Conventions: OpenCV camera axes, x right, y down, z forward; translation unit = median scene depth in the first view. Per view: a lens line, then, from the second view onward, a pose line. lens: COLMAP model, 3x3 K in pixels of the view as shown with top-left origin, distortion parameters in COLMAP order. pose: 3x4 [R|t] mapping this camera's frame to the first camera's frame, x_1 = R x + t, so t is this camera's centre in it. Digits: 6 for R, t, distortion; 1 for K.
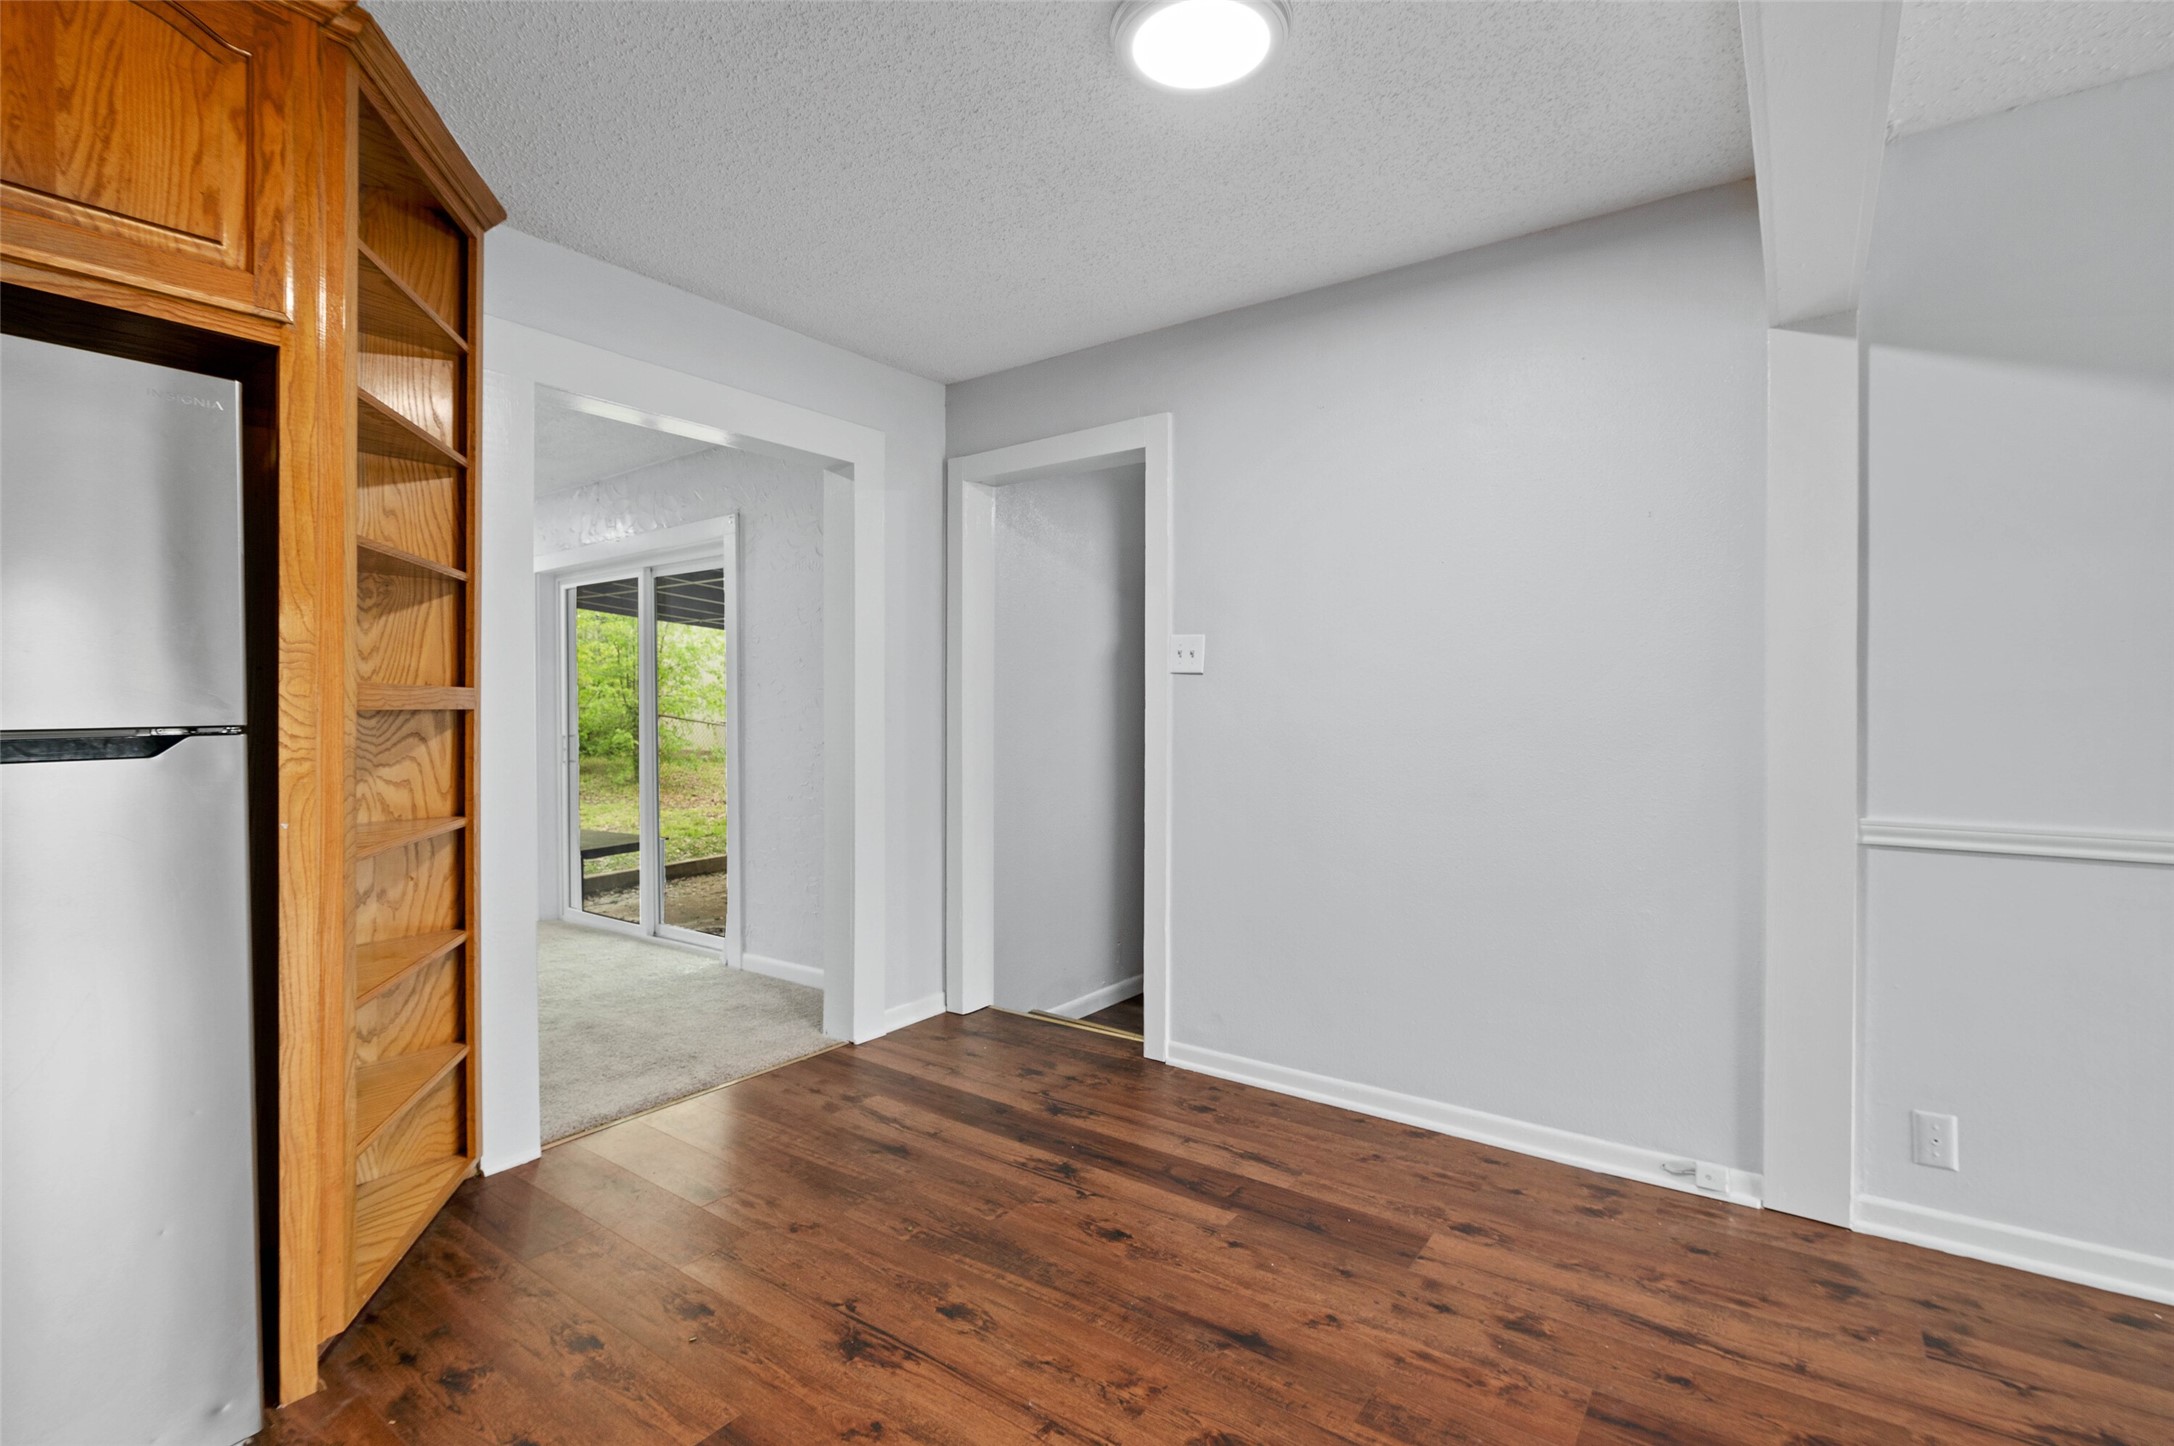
lens RADIAL K [[1007.4, 0, 1085.6], [0, 1007.4, 712.7], [0, 0, 1]] dist [-0.008585, 0.001101]
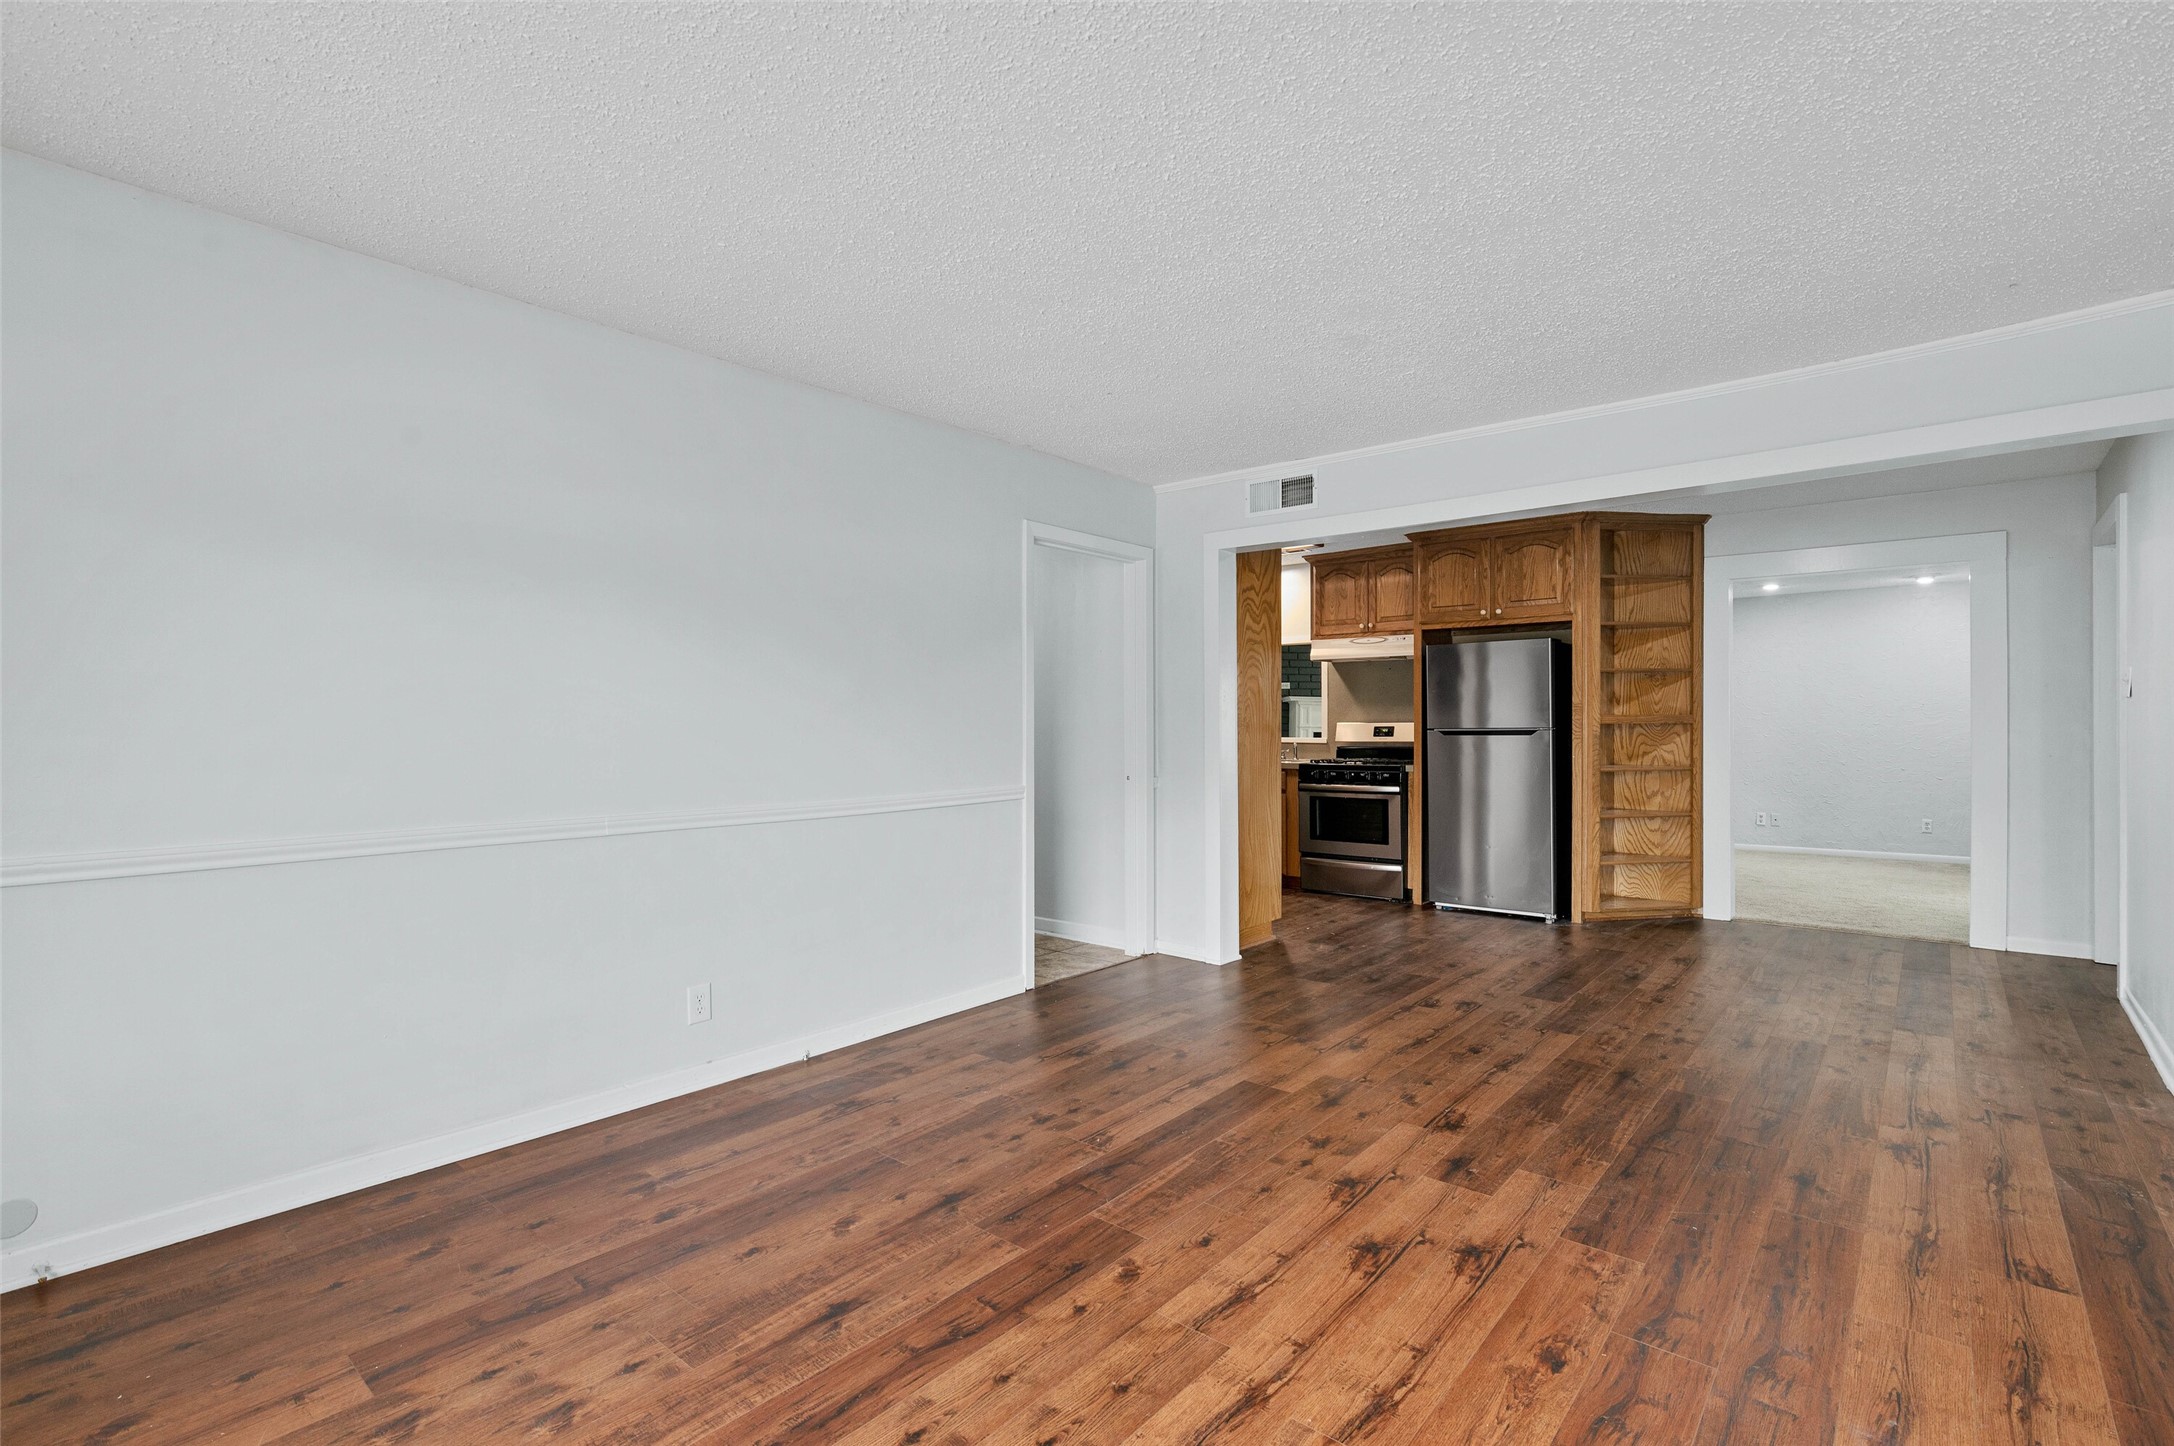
lens RADIAL K [[1007.4, 0, 1086.2], [0, 1007.4, 721.6], [0, 0, 1]] dist [-0.008585, 0.001101]
pose [[-0.084901, 0.001200, -0.996389, 2.924664], [-0.001593, 0.999998, 0.001340, -0.012398], [0.996388, 0.001701, -0.084899, -0.410891]]
